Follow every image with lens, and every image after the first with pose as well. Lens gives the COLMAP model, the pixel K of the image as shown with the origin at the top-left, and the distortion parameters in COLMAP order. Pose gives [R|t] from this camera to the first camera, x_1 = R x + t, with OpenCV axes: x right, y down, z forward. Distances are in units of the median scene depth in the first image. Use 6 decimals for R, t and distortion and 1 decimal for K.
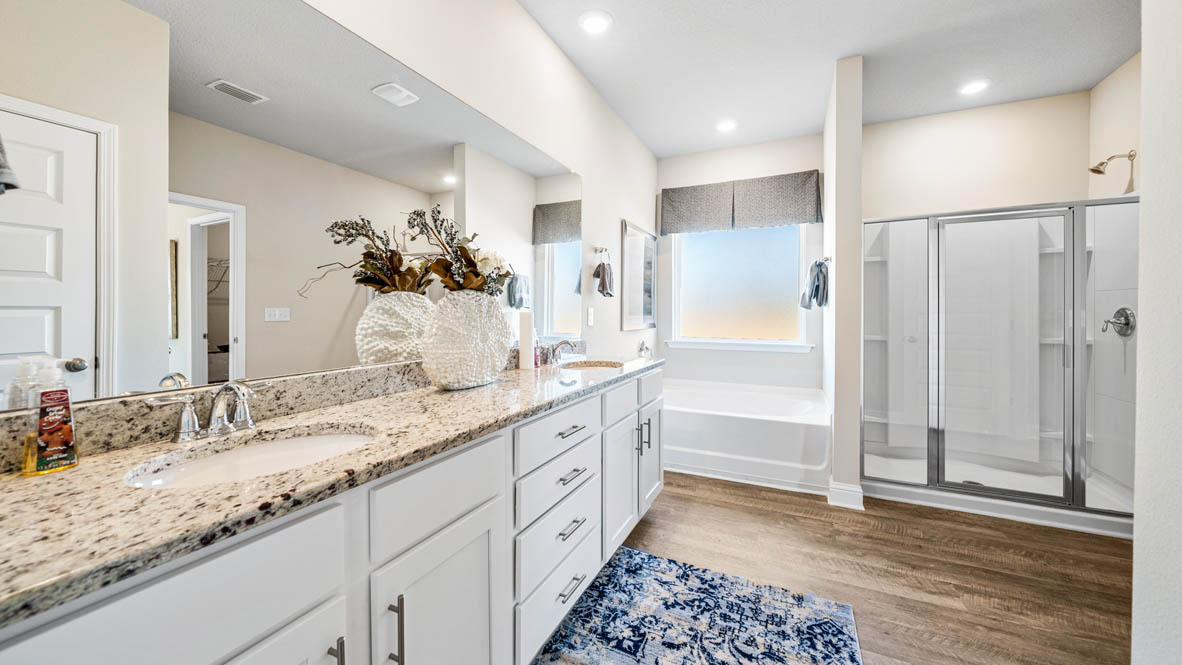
lens RADIAL K [[421.5, 0, 590.4], [0, 421.5, 315.0], [0, 0, 1]] dist [-0.006403, -0.000025]
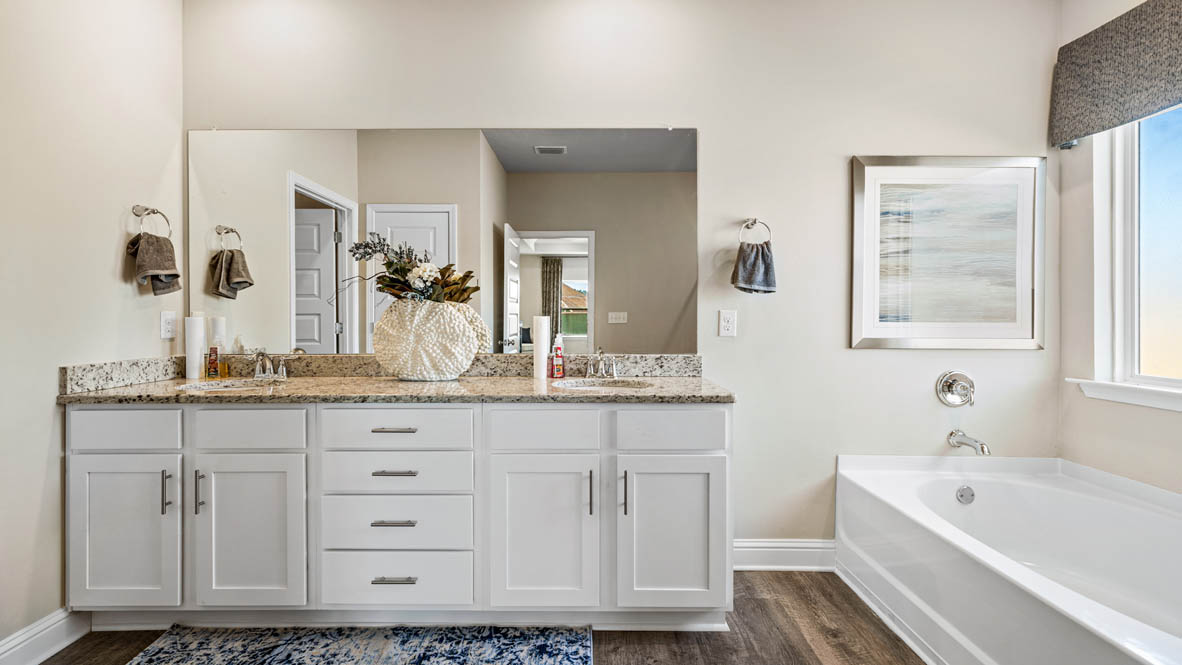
lens RADIAL K [[491.7, 0, 585.3], [0, 491.7, 318.6], [0, 0, 1]] dist [0.000753, 0.000028]
pose [[0.436864, 0.003349, -0.899521, 0.704624], [-0.004870, 0.999987, 0.001358, -0.004056], [0.899515, 0.003788, 0.436874, 0.497633]]
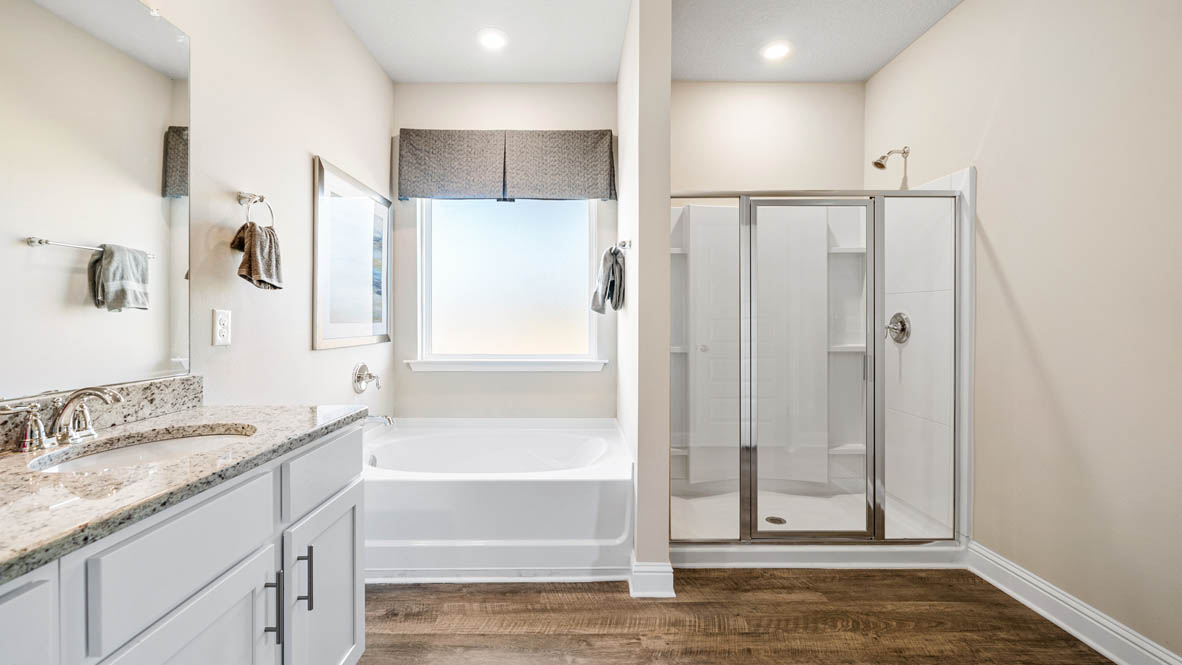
lens RADIAL K [[491.7, 0, 585.3], [0, 491.7, 318.6], [0, 0, 1]] dist [0.000753, 0.000028]
pose [[0.895289, -0.001712, 0.445483, 0.143932], [0.002682, 0.999995, -0.001547, -0.004458], [-0.445478, 0.002580, 0.895289, 0.316244]]
